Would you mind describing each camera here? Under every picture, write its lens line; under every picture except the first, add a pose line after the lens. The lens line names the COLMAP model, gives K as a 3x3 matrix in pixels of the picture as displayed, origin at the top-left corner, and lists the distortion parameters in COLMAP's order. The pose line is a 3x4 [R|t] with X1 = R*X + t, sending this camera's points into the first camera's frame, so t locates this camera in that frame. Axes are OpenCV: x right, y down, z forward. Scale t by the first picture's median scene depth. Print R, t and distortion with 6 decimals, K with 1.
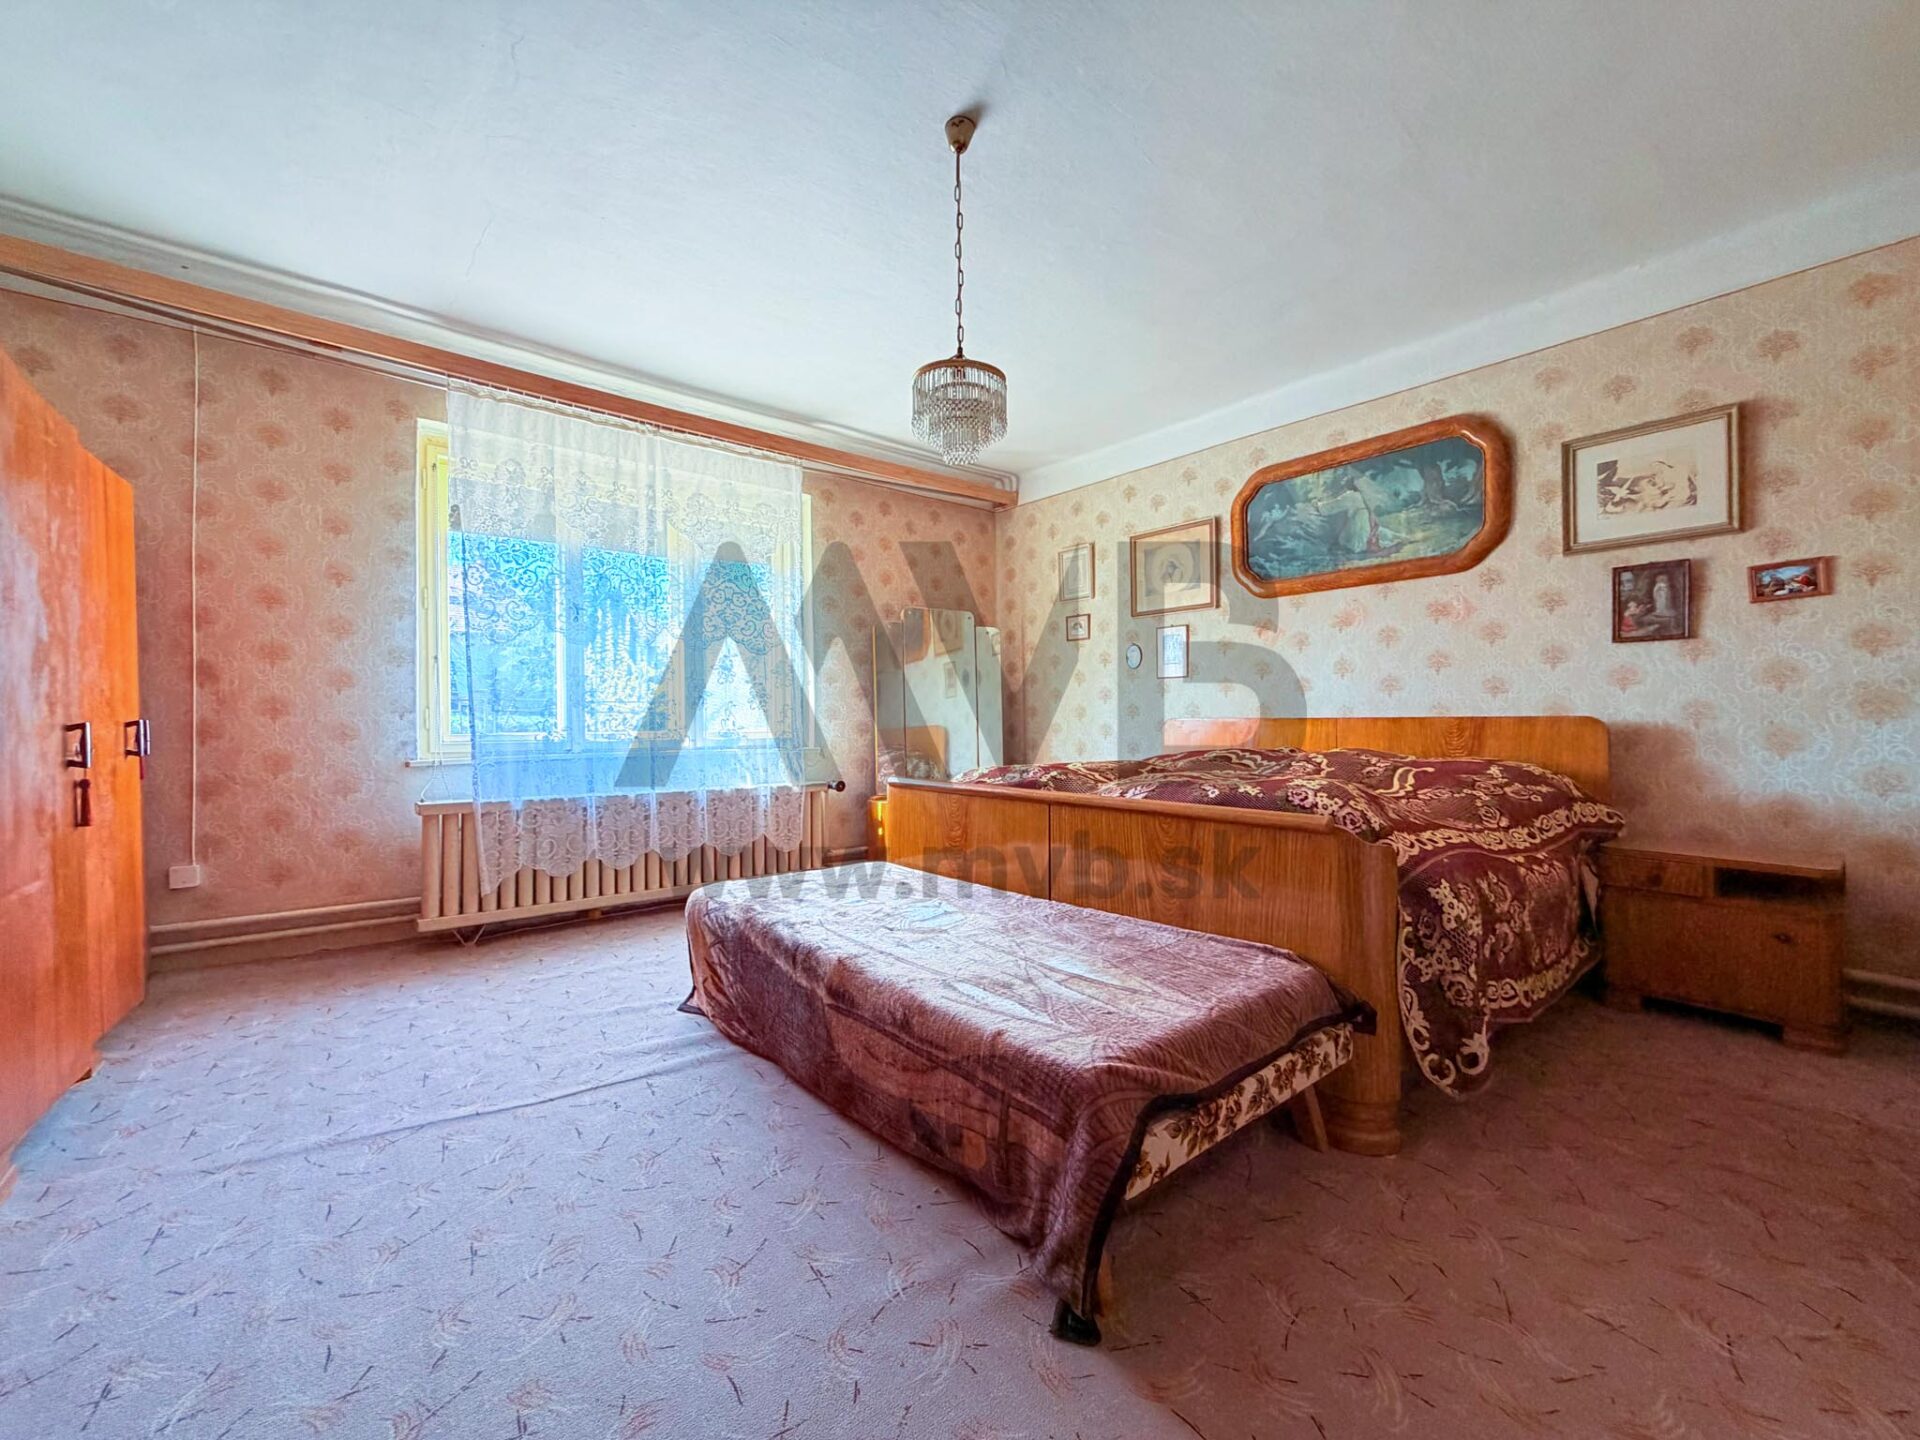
lens RADIAL K [[766.2, 0, 960.0], [0, 766.2, 720.0], [0, 0, 1]] dist [0.000238, -0.000220]
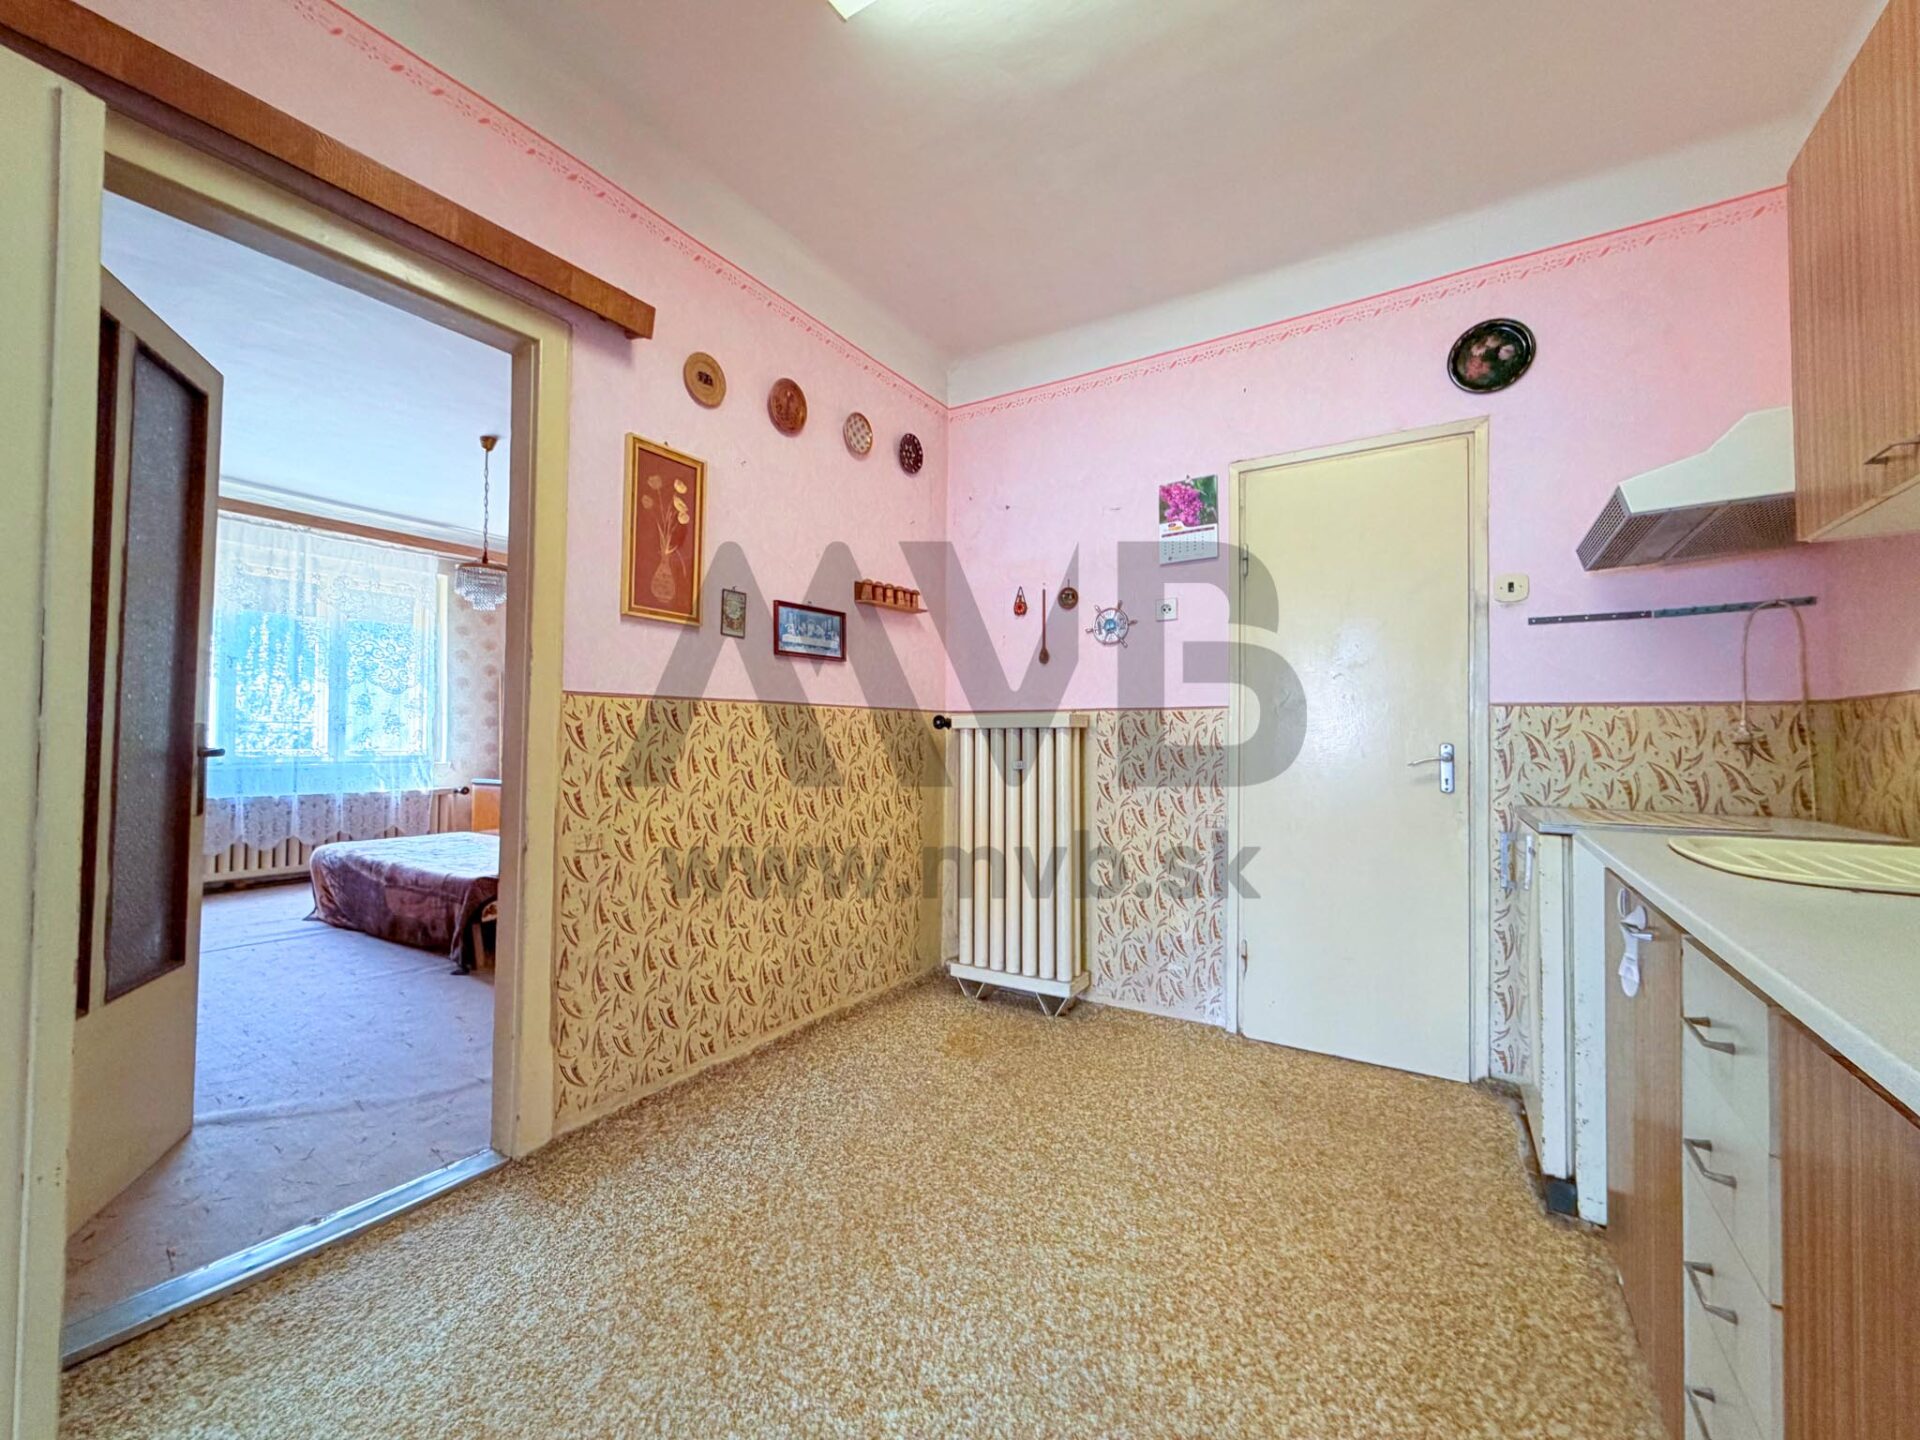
lens RADIAL K [[766.2, 0, 960.0], [0, 766.2, 720.0], [0, 0, 1]] dist [0.000238, -0.000220]
pose [[0.952203, 0.016327, 0.305028, 0.317321], [-0.008329, 0.999587, -0.027505, -0.010844], [-0.305351, 0.023649, 0.951946, -0.683651]]
